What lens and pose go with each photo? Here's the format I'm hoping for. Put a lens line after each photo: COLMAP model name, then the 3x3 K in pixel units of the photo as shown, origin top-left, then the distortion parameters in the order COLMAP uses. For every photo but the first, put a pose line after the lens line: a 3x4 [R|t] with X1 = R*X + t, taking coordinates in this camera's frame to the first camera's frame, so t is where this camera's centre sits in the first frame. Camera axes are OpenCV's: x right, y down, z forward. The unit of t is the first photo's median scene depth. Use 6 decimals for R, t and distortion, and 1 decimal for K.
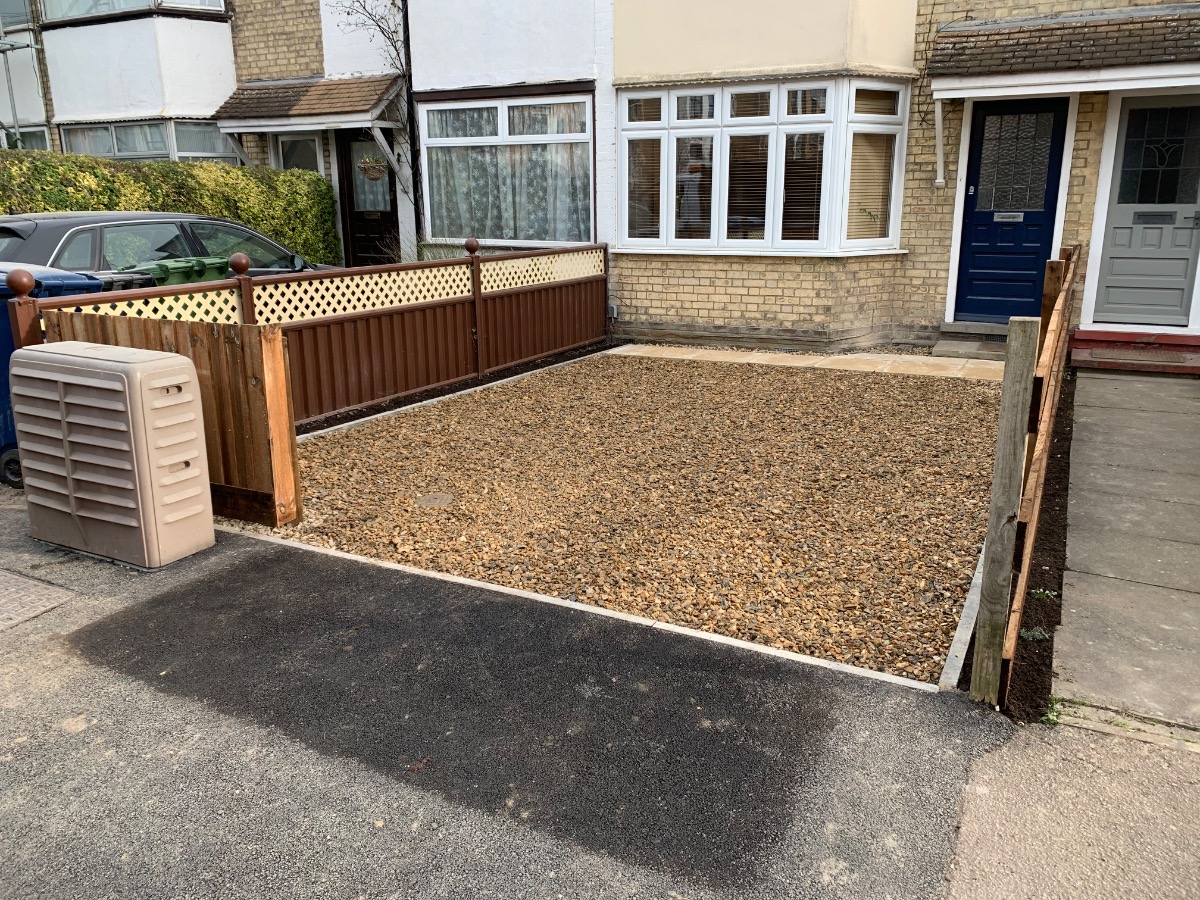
lens RADIAL K [[893.8, 0, 600.0], [0, 893.8, 450.0], [0, 0, 1]] dist [0.003448, -0.005261]
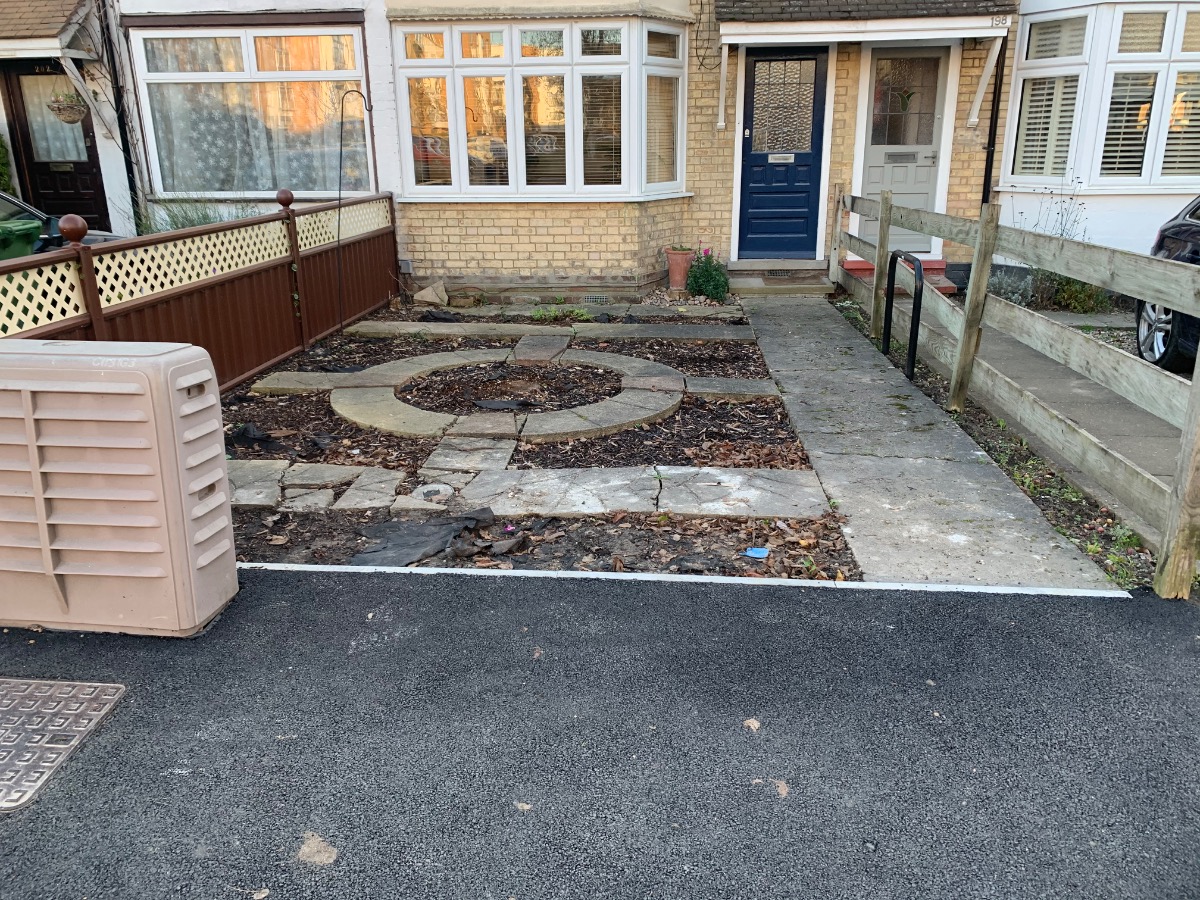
lens RADIAL K [[914.5, 0, 598.5], [0, 914.5, 440.7], [0, 0, 1]] dist [-0.001838, -0.002252]
pose [[0.930983, -0.117585, 0.345608, -0.158205], [0.103764, 0.992892, 0.058294, -0.013514], [-0.350006, -0.018408, 0.936567, 0.050939]]
